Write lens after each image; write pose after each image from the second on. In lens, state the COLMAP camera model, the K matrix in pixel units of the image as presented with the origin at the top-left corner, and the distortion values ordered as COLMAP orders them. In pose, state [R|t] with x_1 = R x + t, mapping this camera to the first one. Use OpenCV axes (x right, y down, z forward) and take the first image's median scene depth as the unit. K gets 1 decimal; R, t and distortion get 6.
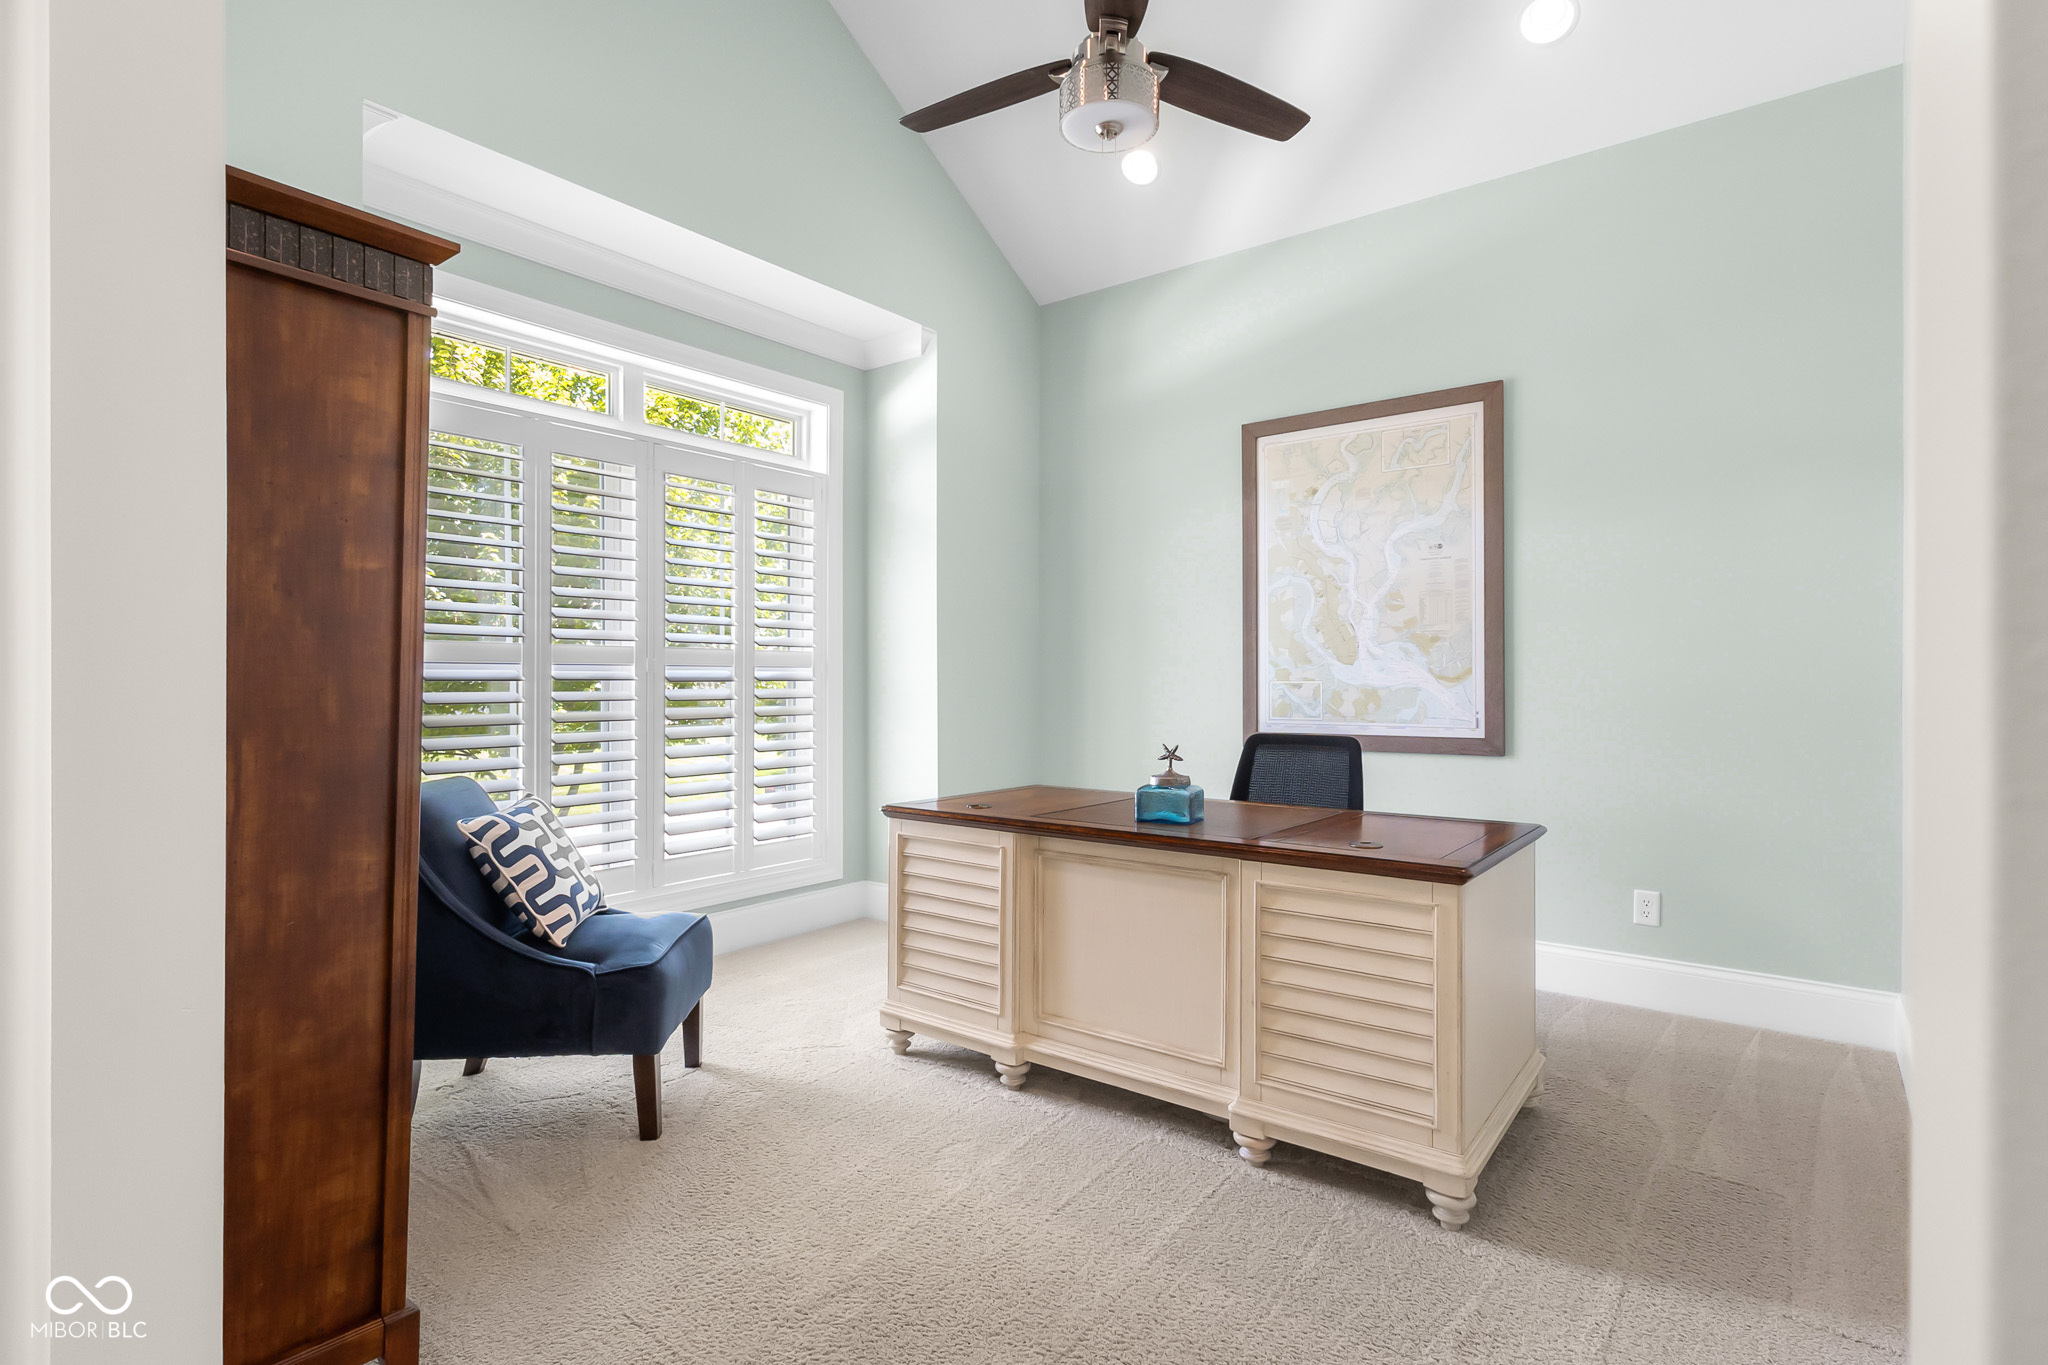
lens RADIAL K [[1013.8, 0, 1026.1], [0, 1013.8, 683.4], [0, 0, 1]] dist [-0.007796, 0.002693]
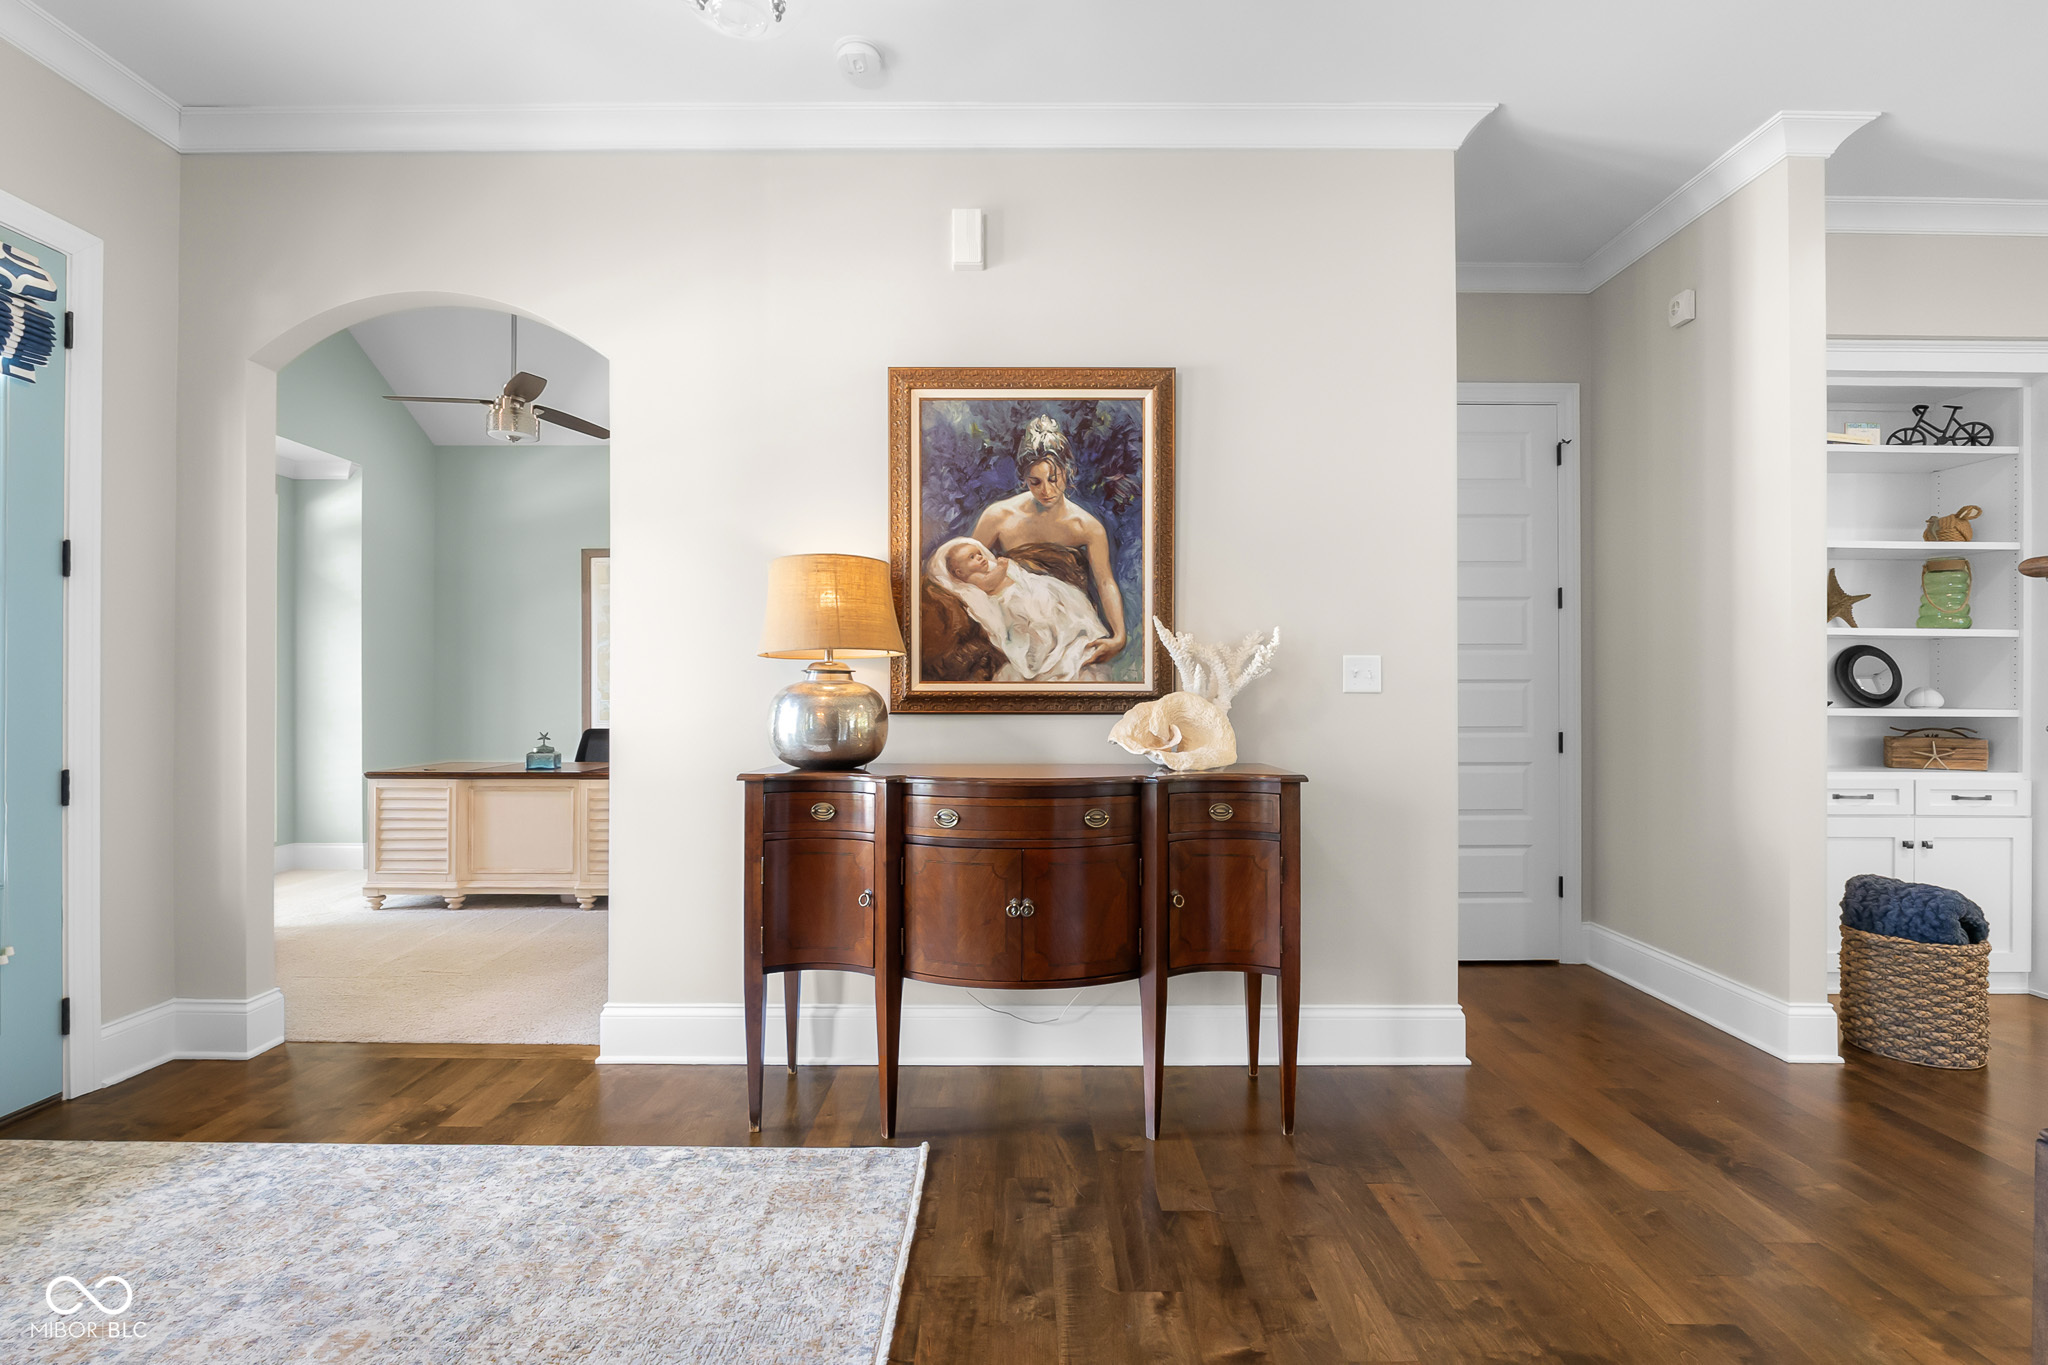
lens RADIAL K [[912.6, 0, 1020.4], [0, 912.6, 691.9], [0, 0, 1]] dist [-0.027760, -0.000319]
pose [[0.789472, -0.000706, 0.613786, -0.224069], [0.002278, 0.999996, -0.001781, -0.017092], [-0.613783, 0.002804, 0.789470, -1.060077]]
